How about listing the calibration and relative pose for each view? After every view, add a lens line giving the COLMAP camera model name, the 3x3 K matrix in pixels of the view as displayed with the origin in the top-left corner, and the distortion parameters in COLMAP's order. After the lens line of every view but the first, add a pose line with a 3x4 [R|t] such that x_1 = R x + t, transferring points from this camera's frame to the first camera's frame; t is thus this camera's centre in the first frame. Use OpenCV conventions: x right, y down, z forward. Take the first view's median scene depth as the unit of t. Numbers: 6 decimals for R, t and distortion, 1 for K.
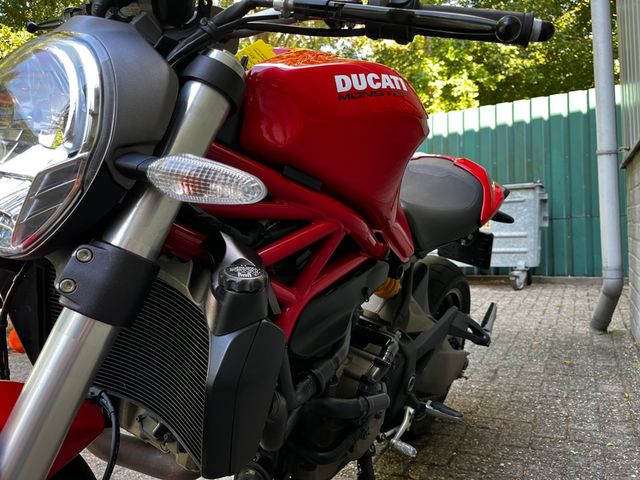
lens RADIAL K [[489.6, 0, 320.0], [0, 489.6, 240.0], [0, 0, 1]] dist [0.063737, -0.088824]
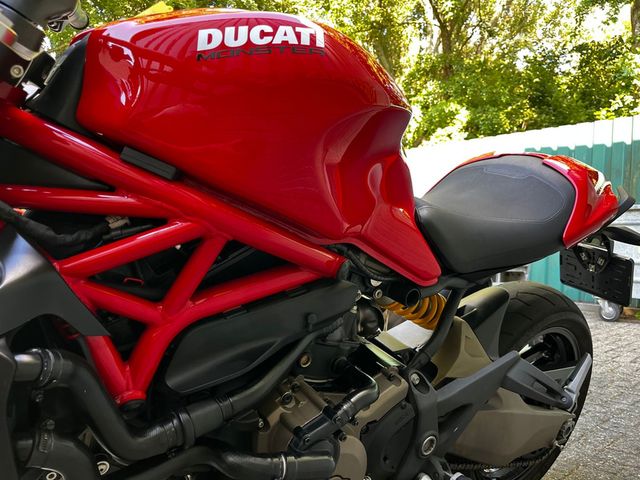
lens RADIAL K [[492.5, 0, 319.3], [0, 492.5, 242.2], [0, 0, 1]] dist [0.065626, -0.109258]
pose [[0.933212, 0.047435, -0.356181, 0.461553], [-0.055726, 0.998361, -0.013047, -0.006353], [0.354978, 0.032024, 0.934326, 0.336426]]
